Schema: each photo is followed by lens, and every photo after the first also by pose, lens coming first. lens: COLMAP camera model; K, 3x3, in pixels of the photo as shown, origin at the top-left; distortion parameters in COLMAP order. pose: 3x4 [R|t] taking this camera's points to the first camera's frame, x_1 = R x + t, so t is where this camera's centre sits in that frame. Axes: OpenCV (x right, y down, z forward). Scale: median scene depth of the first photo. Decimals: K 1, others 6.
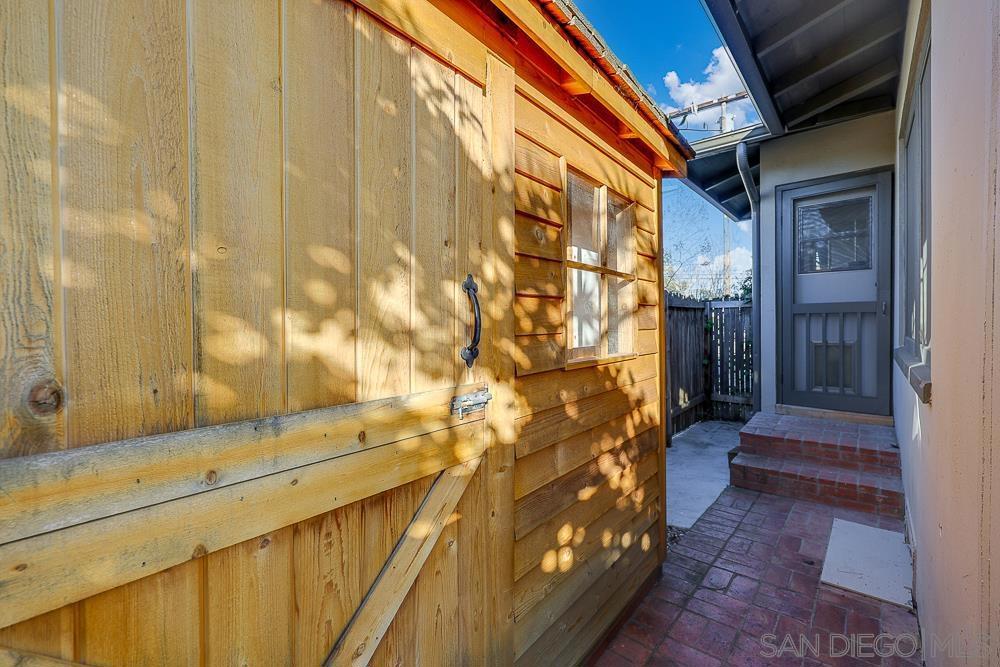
lens RADIAL K [[414.5, 0, 504.8], [0, 414.5, 329.8], [0, 0, 1]] dist [-0.002147, 0.000186]
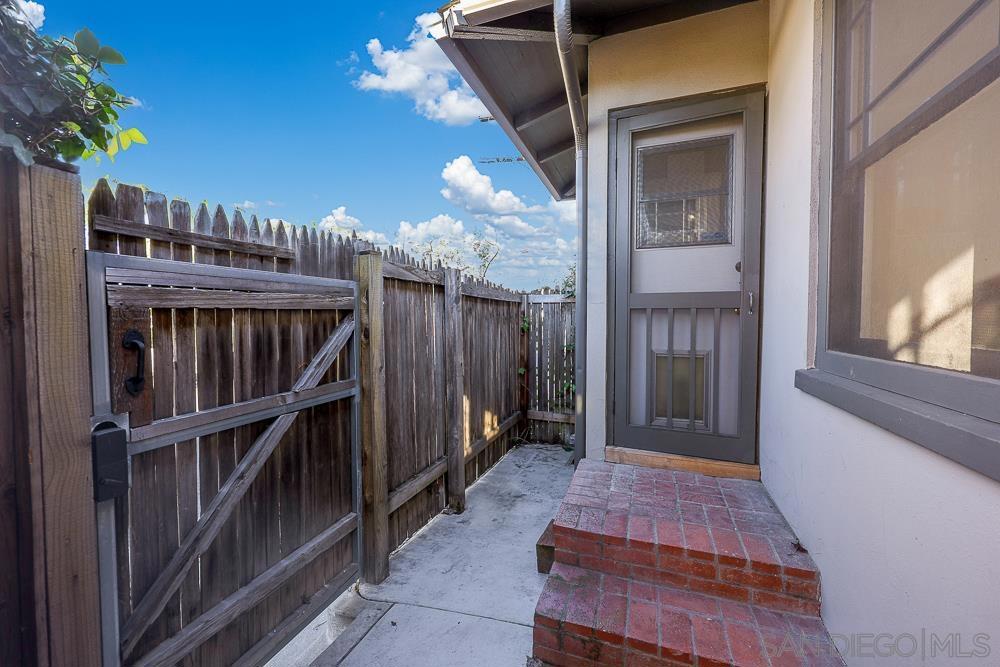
lens RADIAL K [[398.8, 0, 498.2], [0, 398.8, 334.0], [0, 0, 1]] dist [0.000096, -0.000059]
pose [[0.937844, 0.001468, 0.347054, 0.258925], [-0.007716, 0.999832, 0.016623, -0.007169], [-0.346972, -0.018268, 0.937698, 0.441017]]
